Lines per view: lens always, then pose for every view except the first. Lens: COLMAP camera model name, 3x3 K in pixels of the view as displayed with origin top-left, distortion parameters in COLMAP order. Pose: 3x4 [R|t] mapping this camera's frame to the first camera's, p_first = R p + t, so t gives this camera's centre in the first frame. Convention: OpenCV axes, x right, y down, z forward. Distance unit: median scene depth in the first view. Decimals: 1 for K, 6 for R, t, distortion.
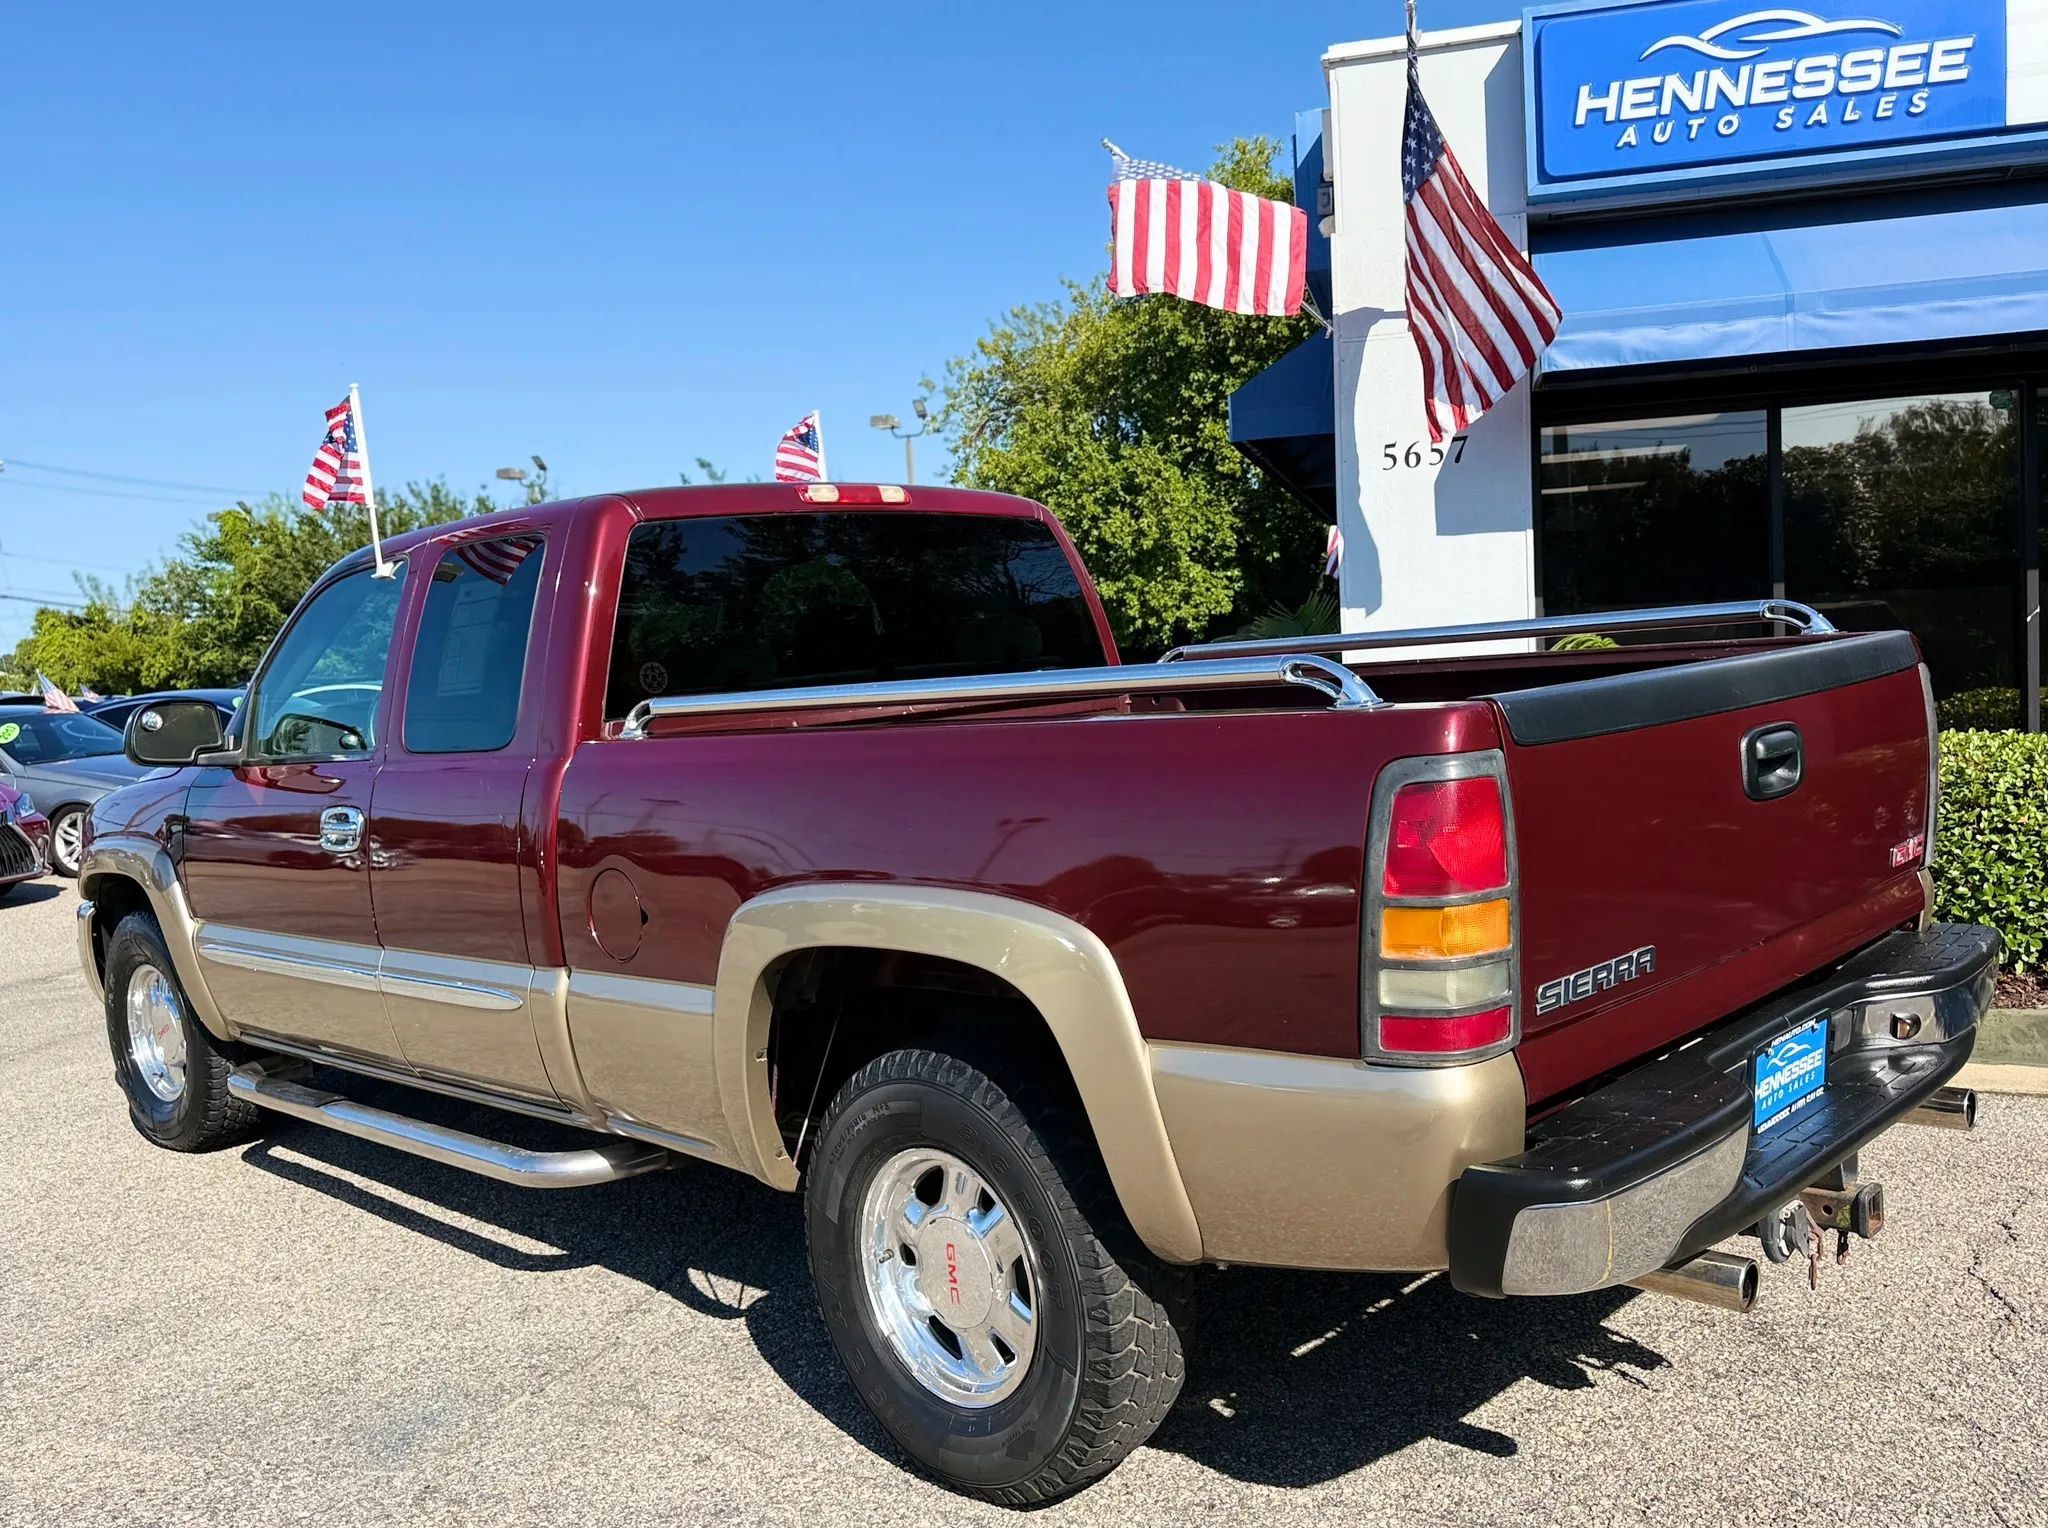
lens RADIAL K [[1732.5, 0, 1055.3], [0, 1732.5, 784.2], [0, 0, 1]] dist [0.041486, -0.046960]
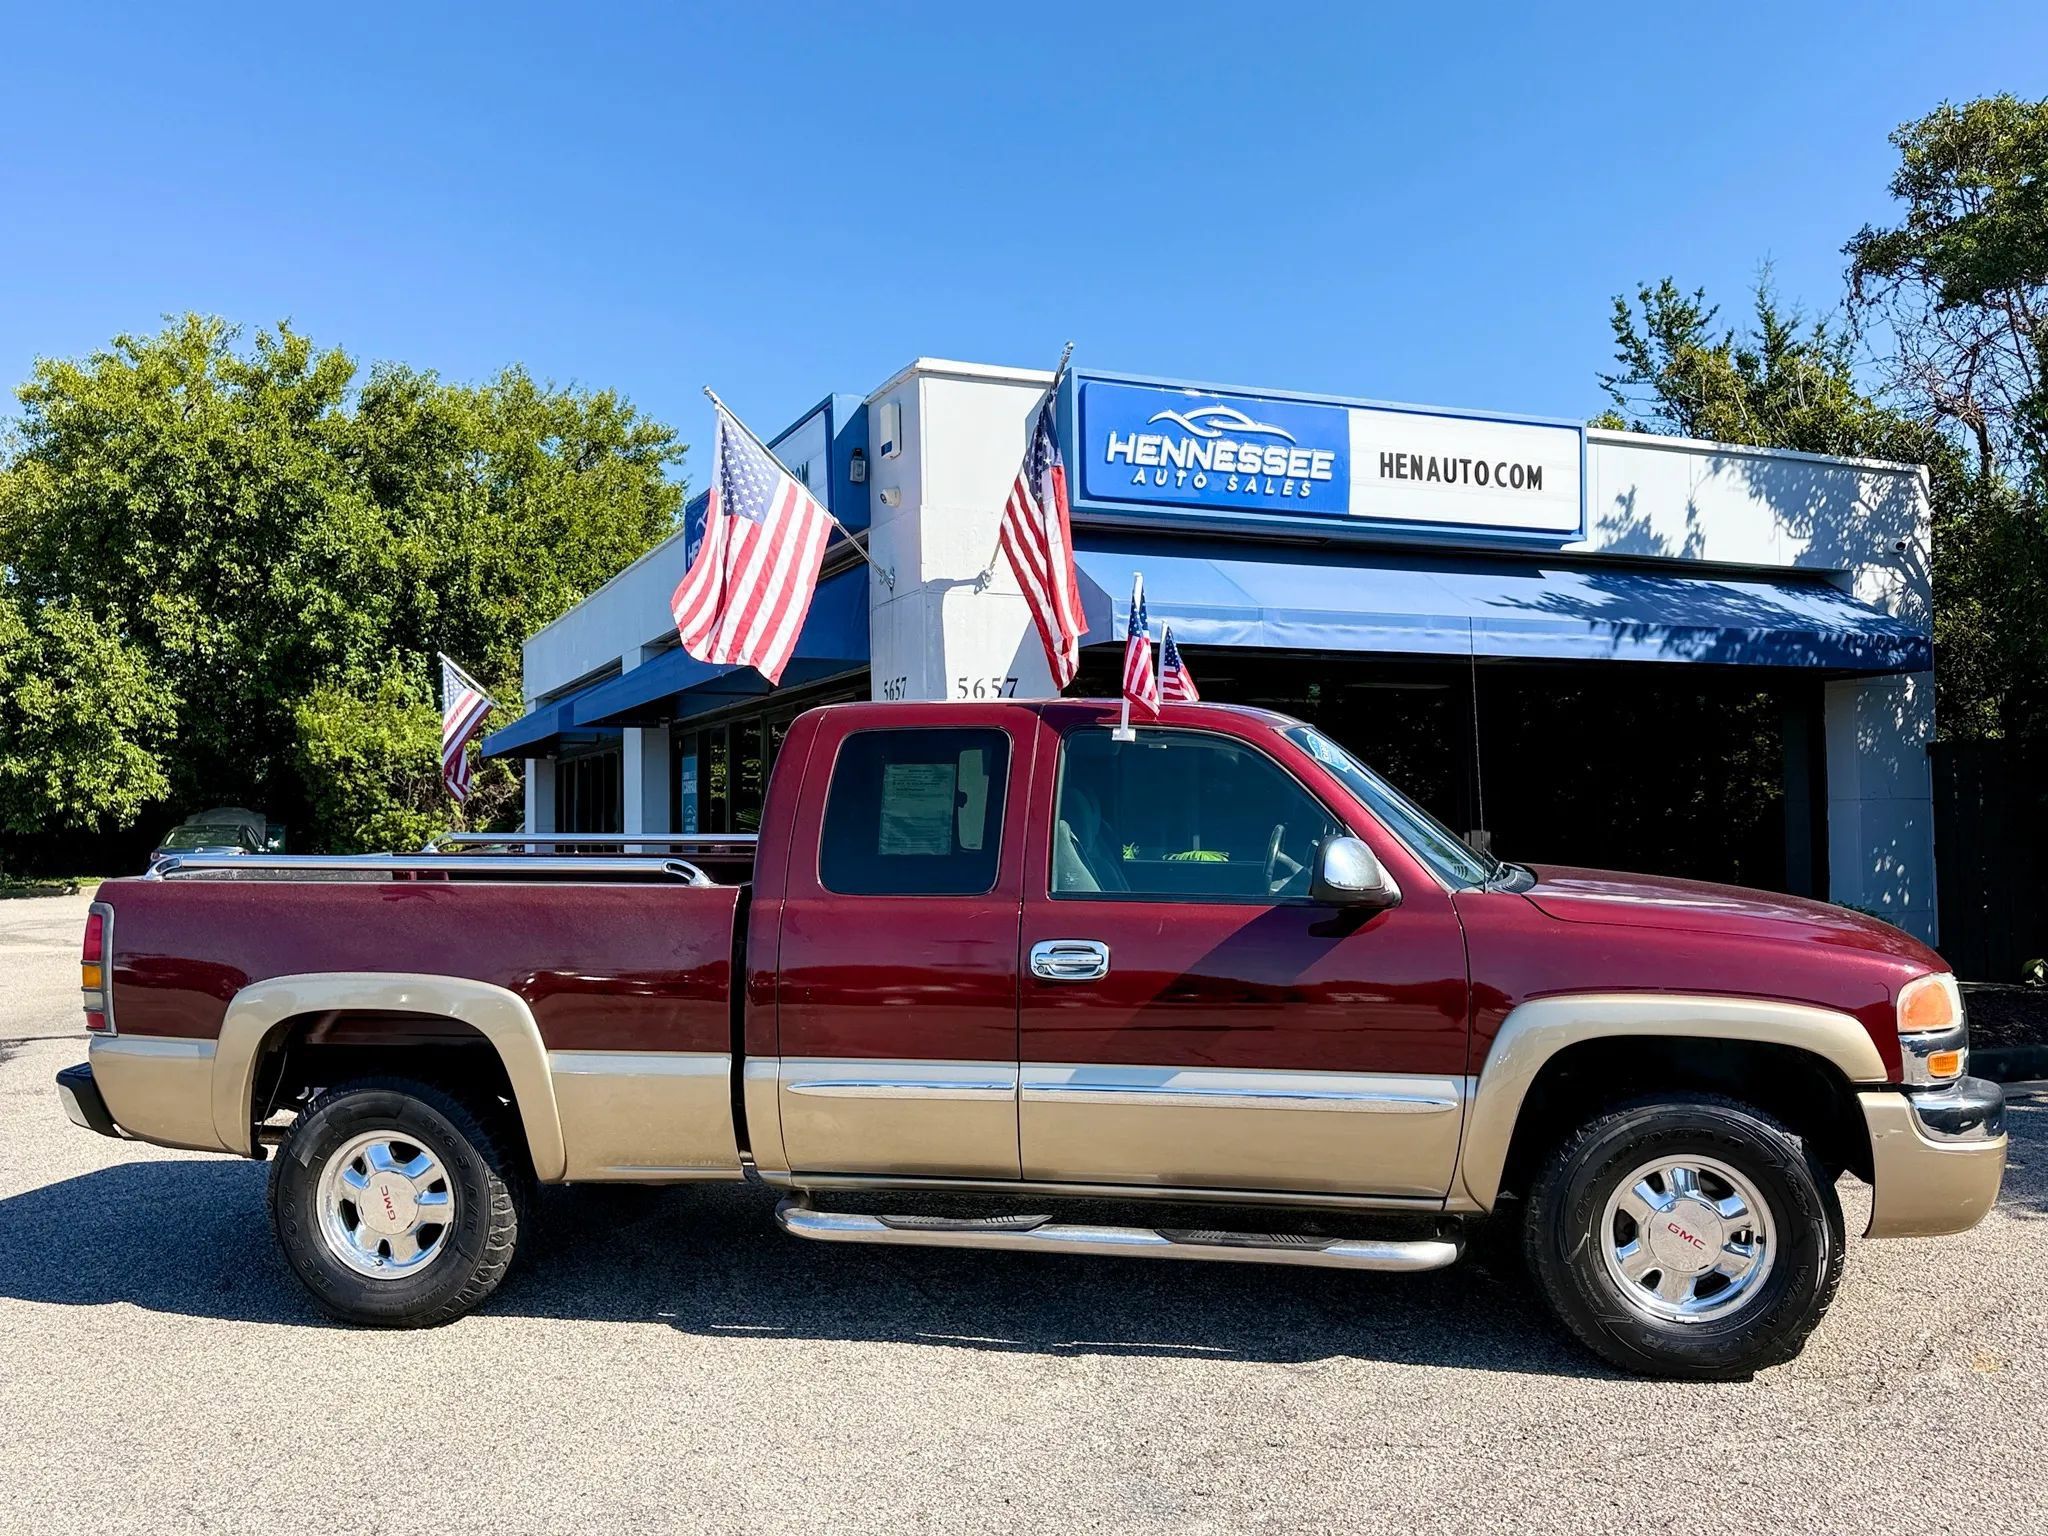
lens RADIAL K [[1673.6, 0, 1024.3], [0, 1673.6, 769.2], [0, 0, 1]] dist [0.141496, -0.259626]
pose [[0.786461, 0.060646, 0.614655, -0.570794], [0.017570, 0.992568, -0.120415, 0.013025], [-0.617390, 0.105501, 0.779551, 0.062066]]
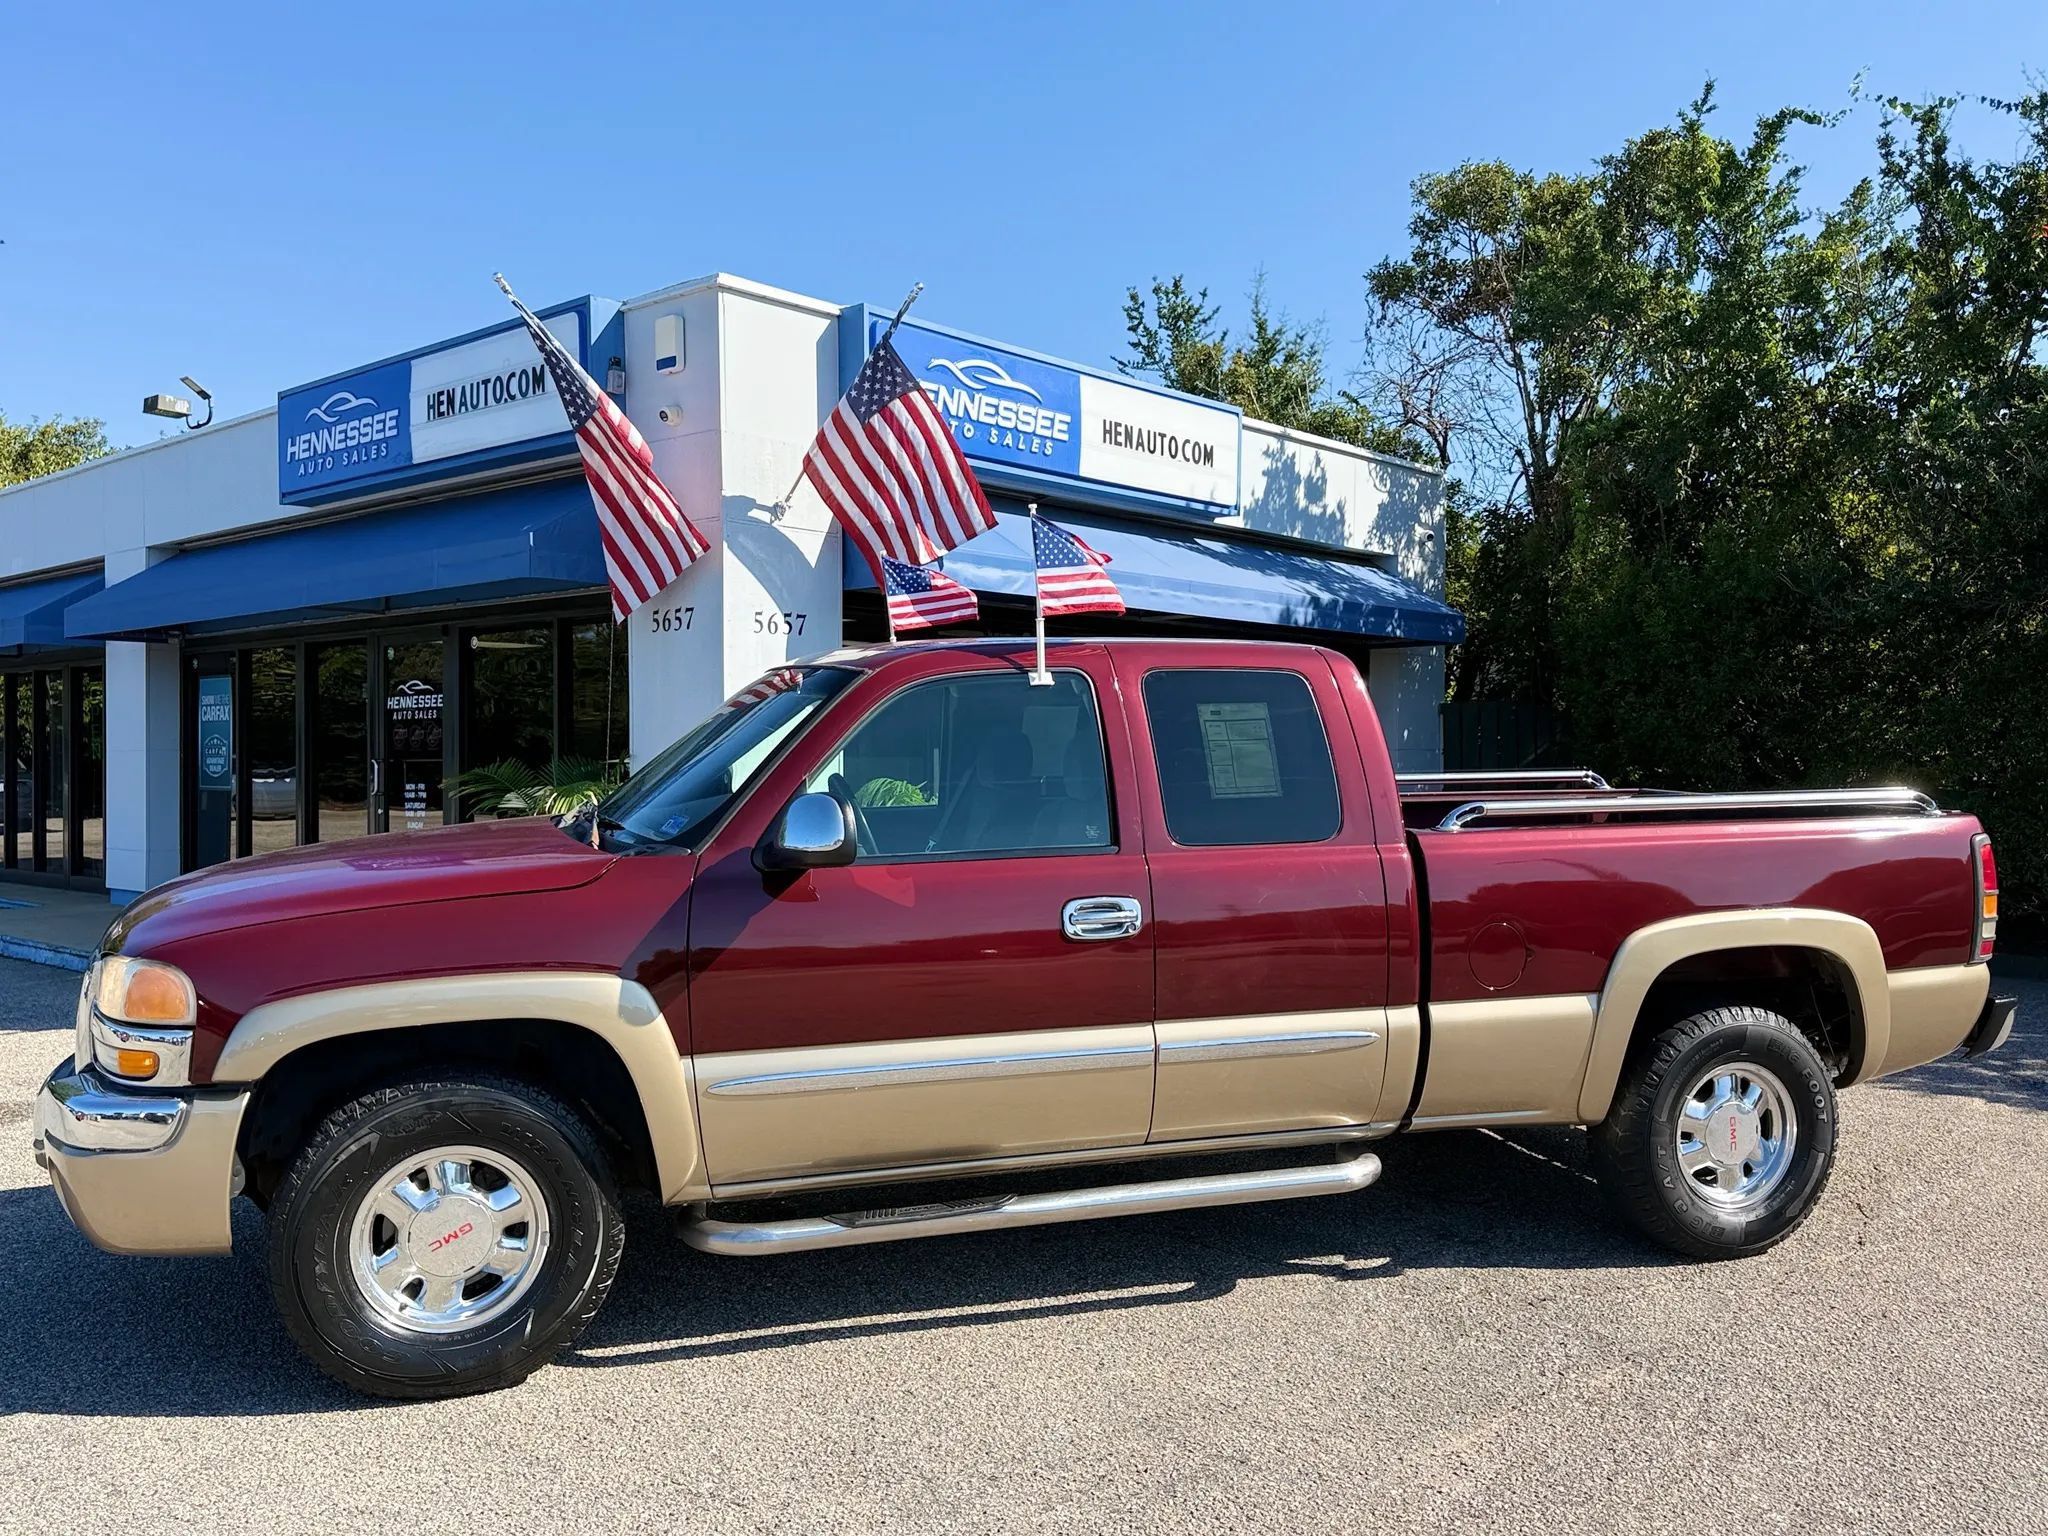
lens RADIAL K [[1673.6, 0, 1024.3], [0, 1673.6, 769.2], [0, 0, 1]] dist [0.141496, -0.259626]
pose [[0.471465, 0.046634, 0.880651, -0.844939], [0.038541, 0.996557, -0.073405, 0.004468], [-0.881042, 0.068549, 0.468045, 0.346911]]
